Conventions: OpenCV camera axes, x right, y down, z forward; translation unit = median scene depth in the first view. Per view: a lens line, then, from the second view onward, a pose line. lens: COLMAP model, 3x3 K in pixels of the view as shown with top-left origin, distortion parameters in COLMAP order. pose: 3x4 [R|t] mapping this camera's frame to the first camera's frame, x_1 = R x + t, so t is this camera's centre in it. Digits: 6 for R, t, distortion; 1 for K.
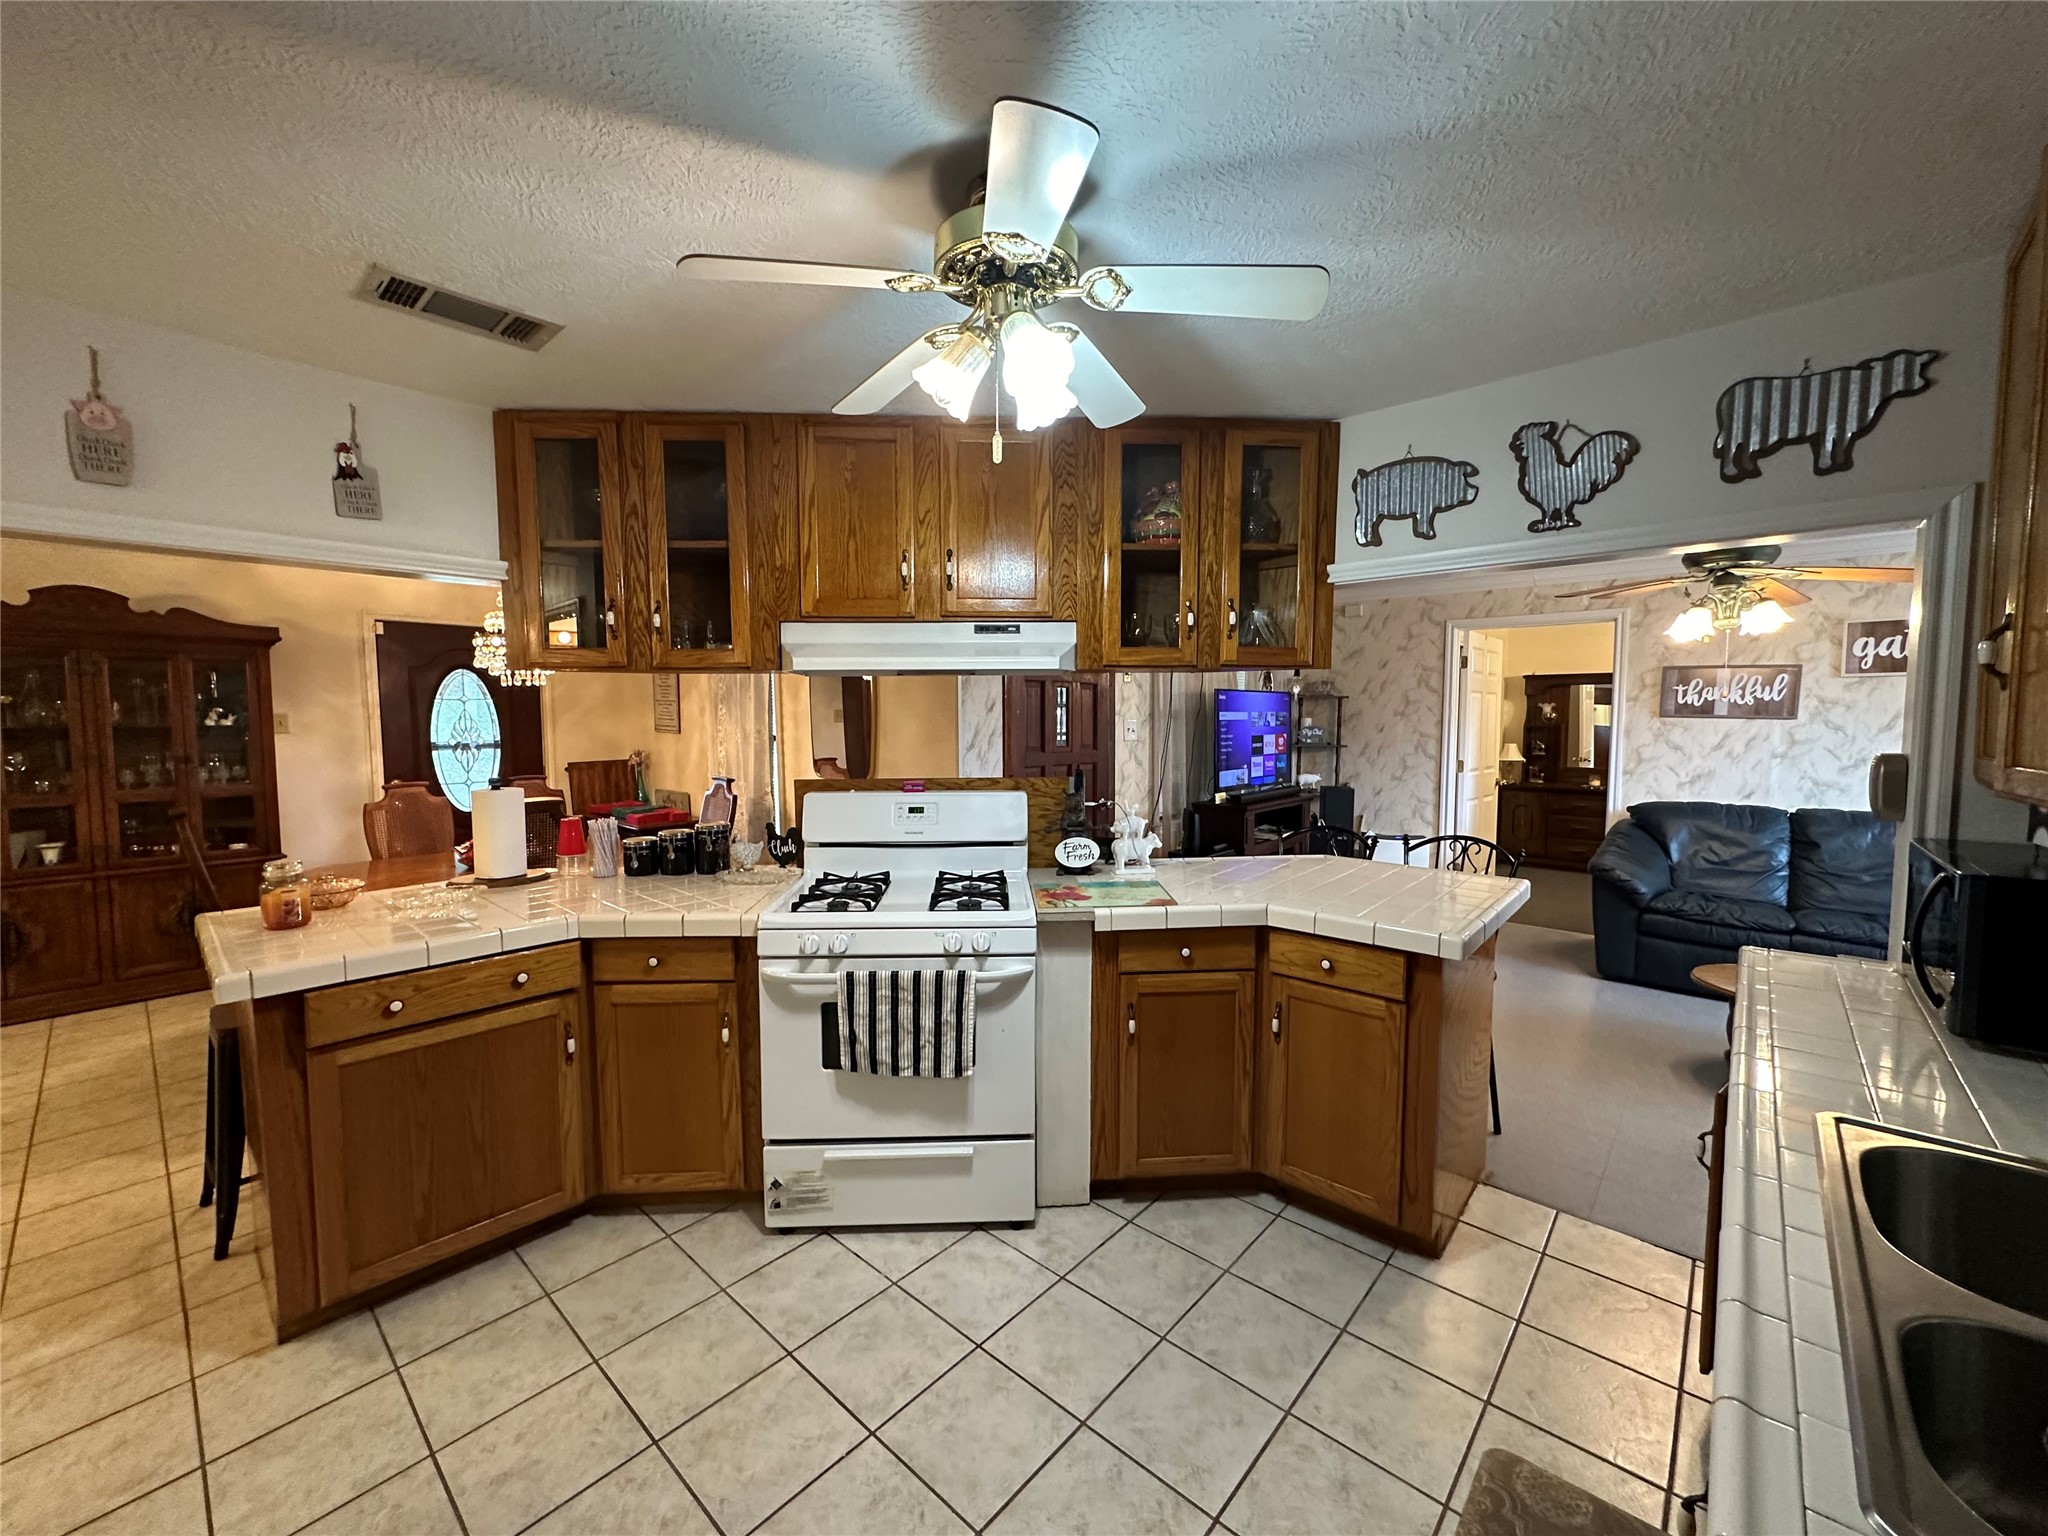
lens RADIAL K [[817.4, 0, 1027.2], [0, 817.4, 763.5], [0, 0, 1]] dist [-0.001722, 0.000372]
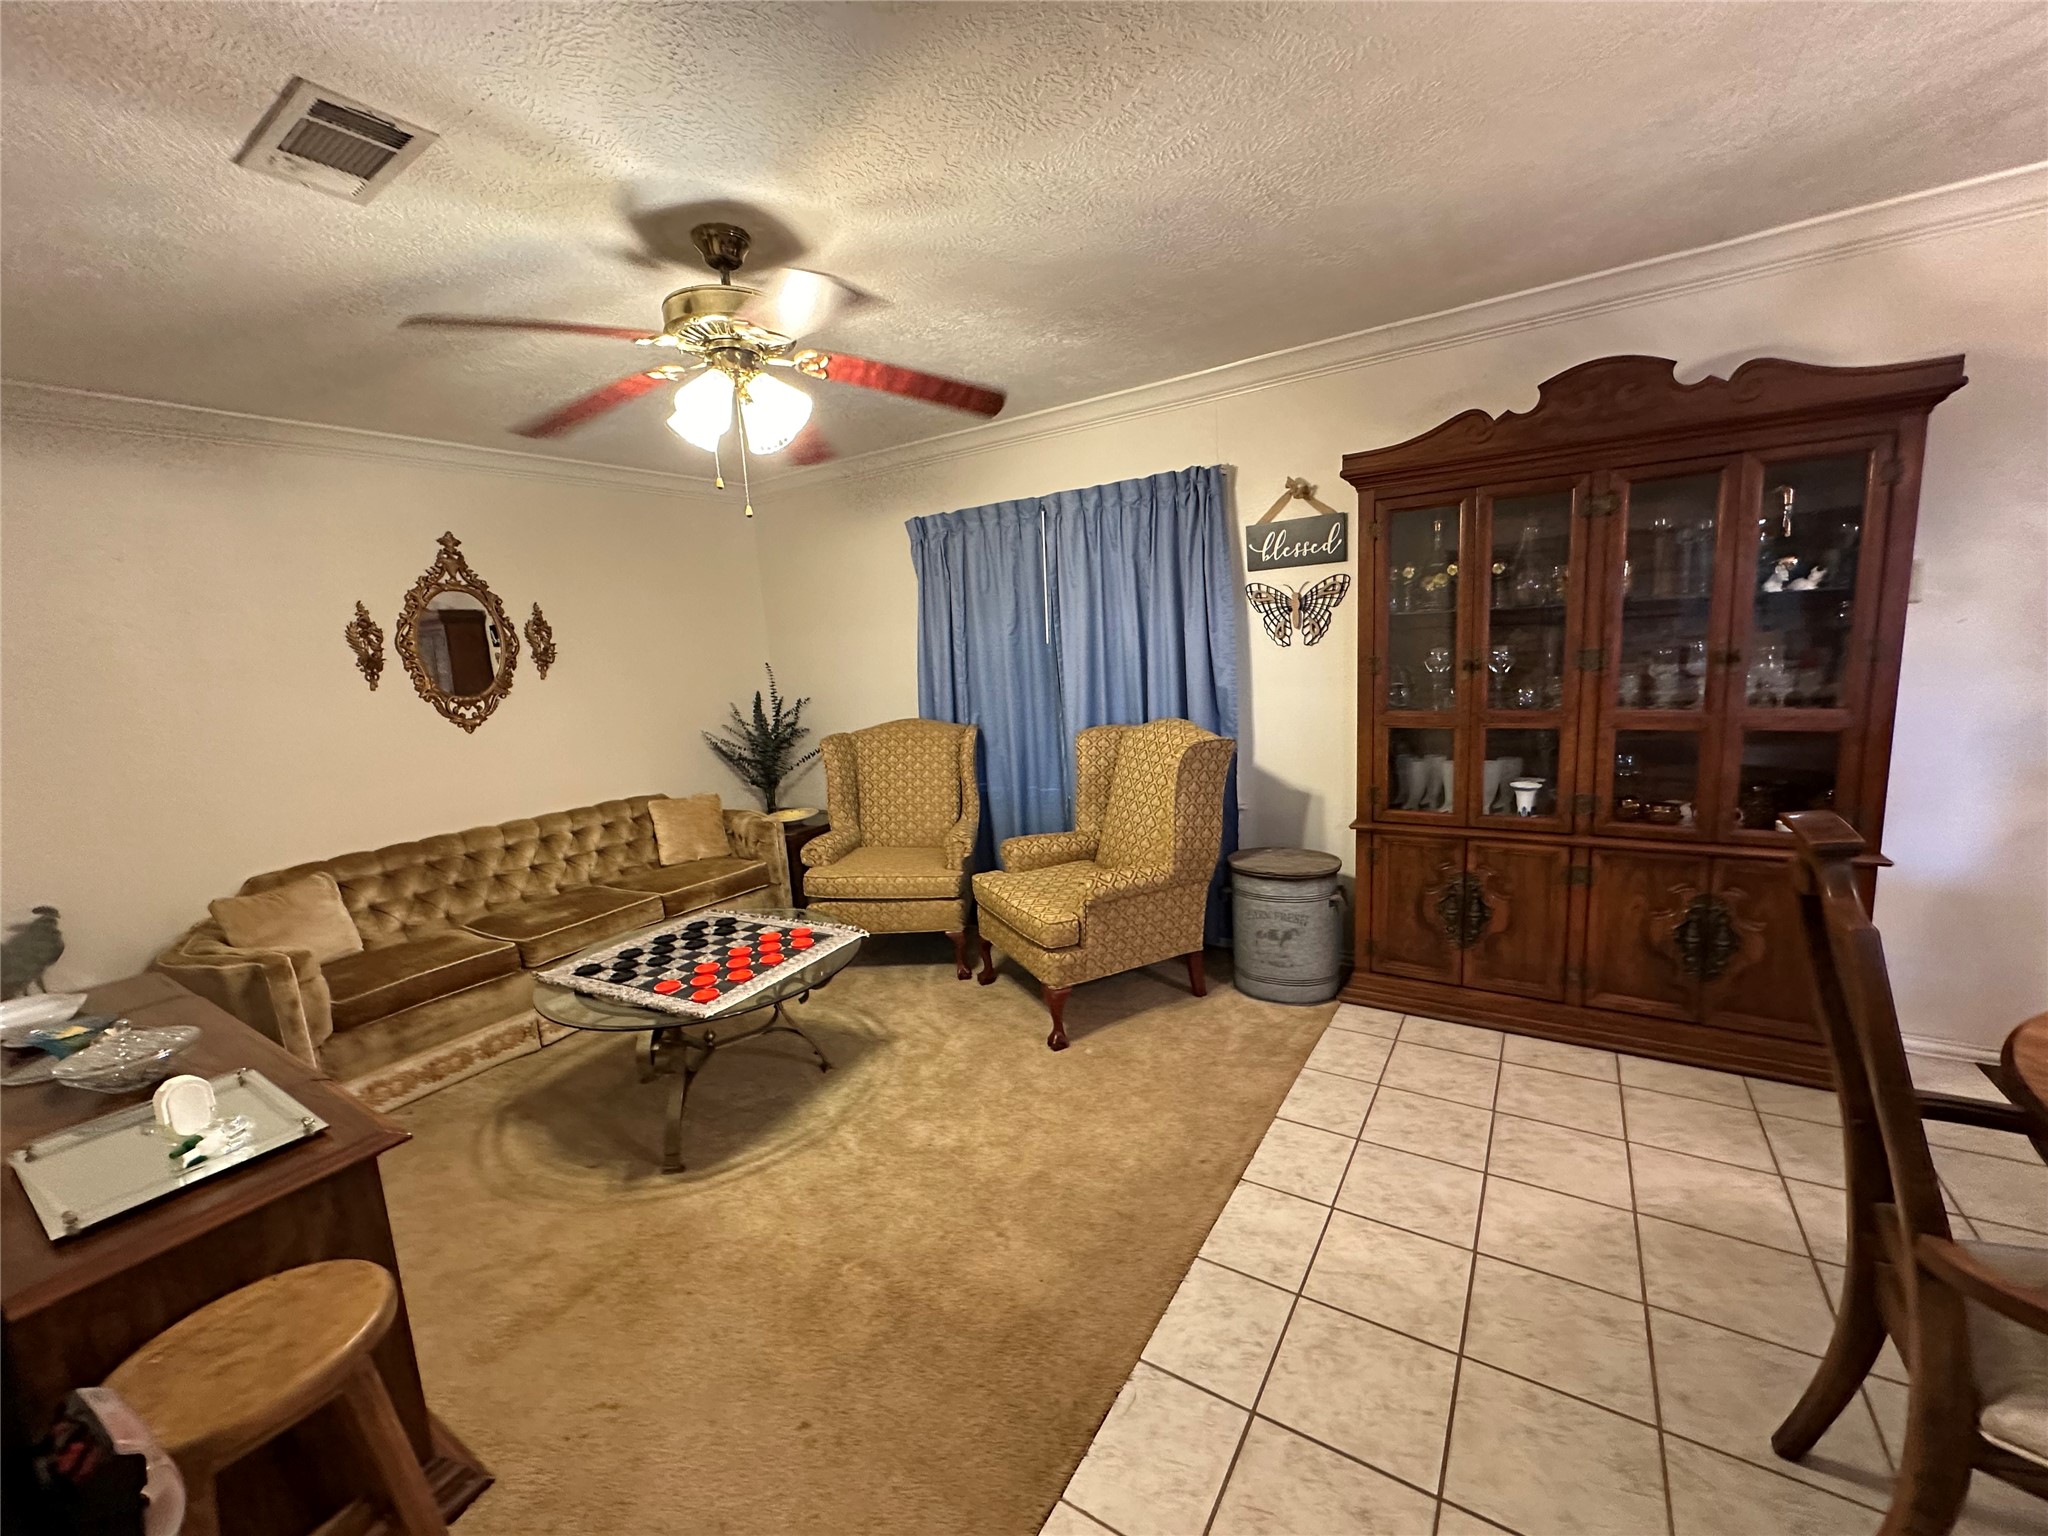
lens RADIAL K [[820.8, 0, 1020.5], [0, 820.8, 772.3], [0, 0, 1]] dist [-0.004309, 0.000175]
pose [[0.147757, 0.151750, -0.977312, -0.564575], [-0.003925, 0.988241, 0.152854, -0.011450], [0.989016, -0.018750, 0.146616, 0.459844]]
